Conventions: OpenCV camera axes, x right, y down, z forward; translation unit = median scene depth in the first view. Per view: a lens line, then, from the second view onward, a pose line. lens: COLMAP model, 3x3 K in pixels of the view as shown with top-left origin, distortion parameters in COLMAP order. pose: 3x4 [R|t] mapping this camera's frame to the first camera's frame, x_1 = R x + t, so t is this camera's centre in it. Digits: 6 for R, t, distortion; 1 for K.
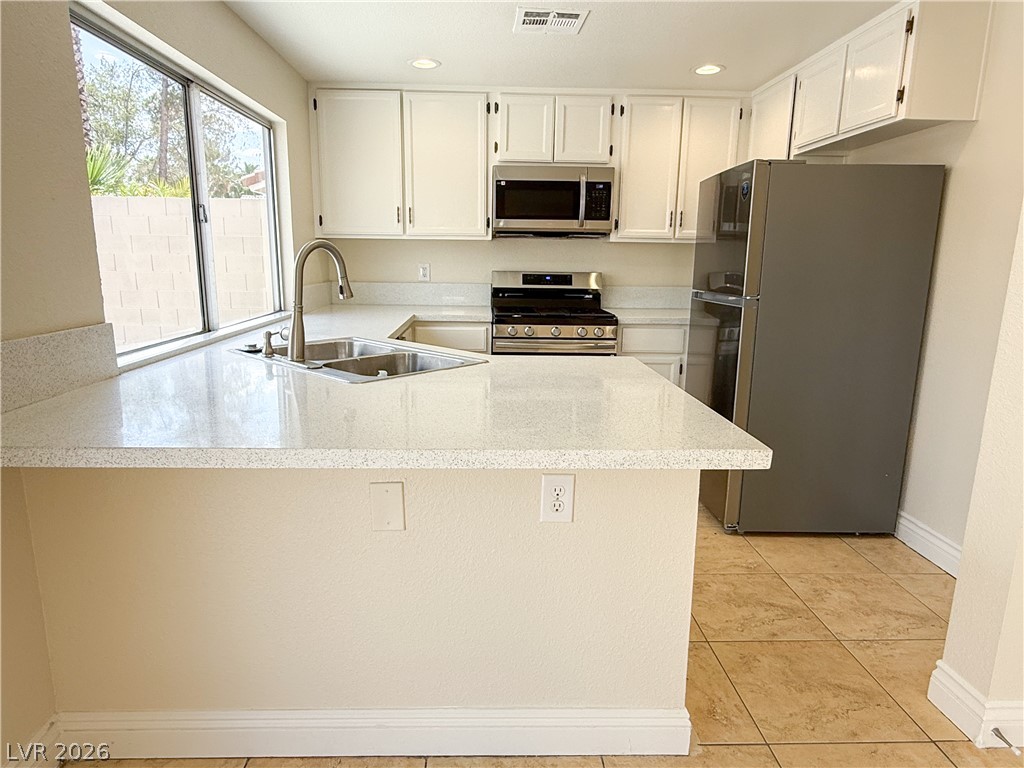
lens RADIAL K [[626.1, 0, 480.7], [0, 626.1, 378.0], [0, 0, 1]] dist [0.006871, -0.000282]
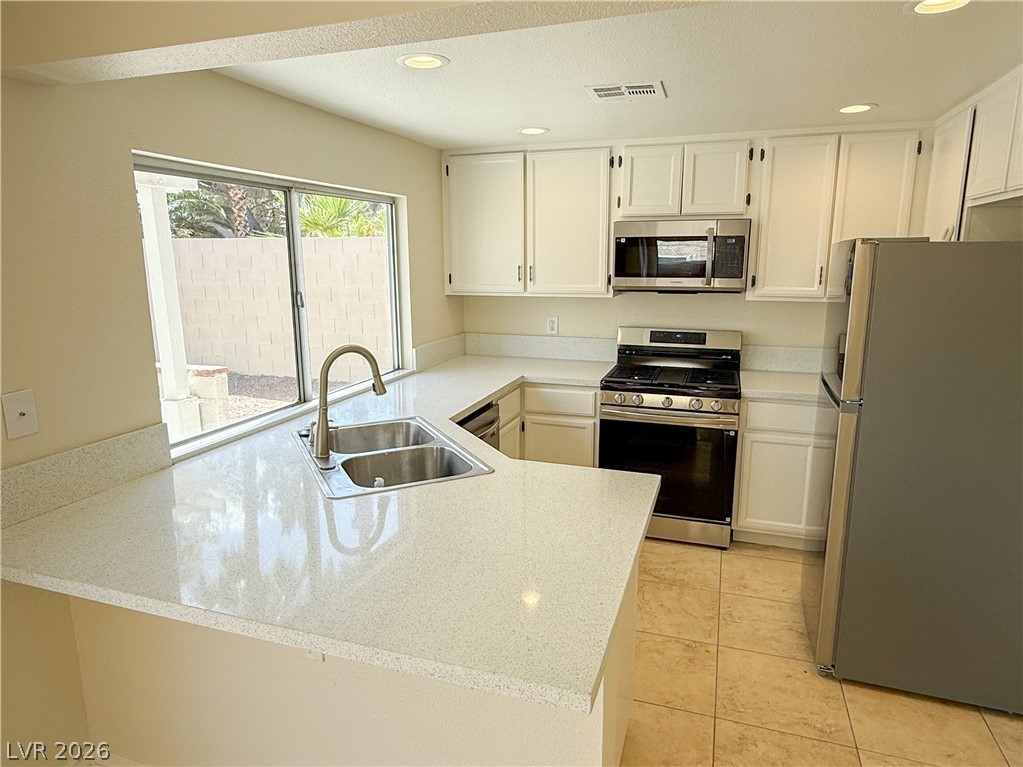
lens RADIAL K [[625.5, 0, 494.0], [0, 625.5, 375.2], [0, 0, 1]] dist [0.006871, -0.000282]
pose [[0.936526, 0.047153, -0.347412, 0.194559], [-0.048935, 0.998795, 0.003647, -0.101142], [0.347165, 0.013585, 0.937706, 0.043107]]
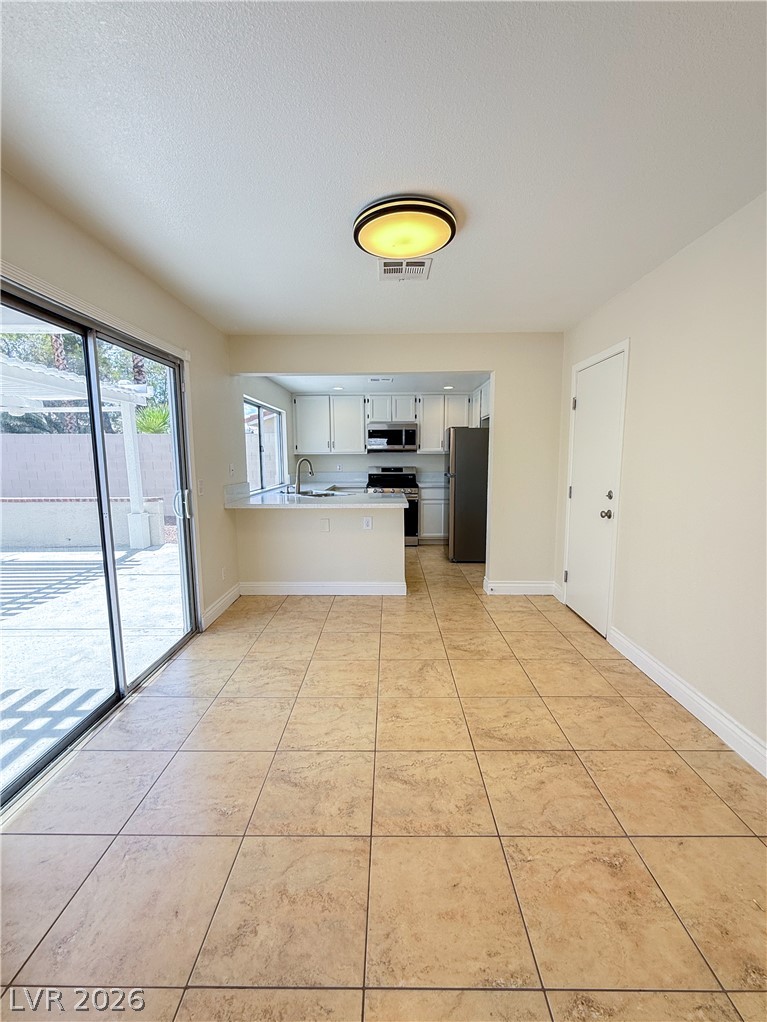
lens RADIAL K [[440.6, 0, 364.7], [0, 440.6, 508.5], [0, 0, 1]] dist [-0.003140, -0.000414]
pose [[0.998584, -0.012610, -0.051690, 0.096837], [0.008620, 0.997016, -0.076708, 0.122081], [0.052503, 0.076153, 0.995713, -0.691330]]
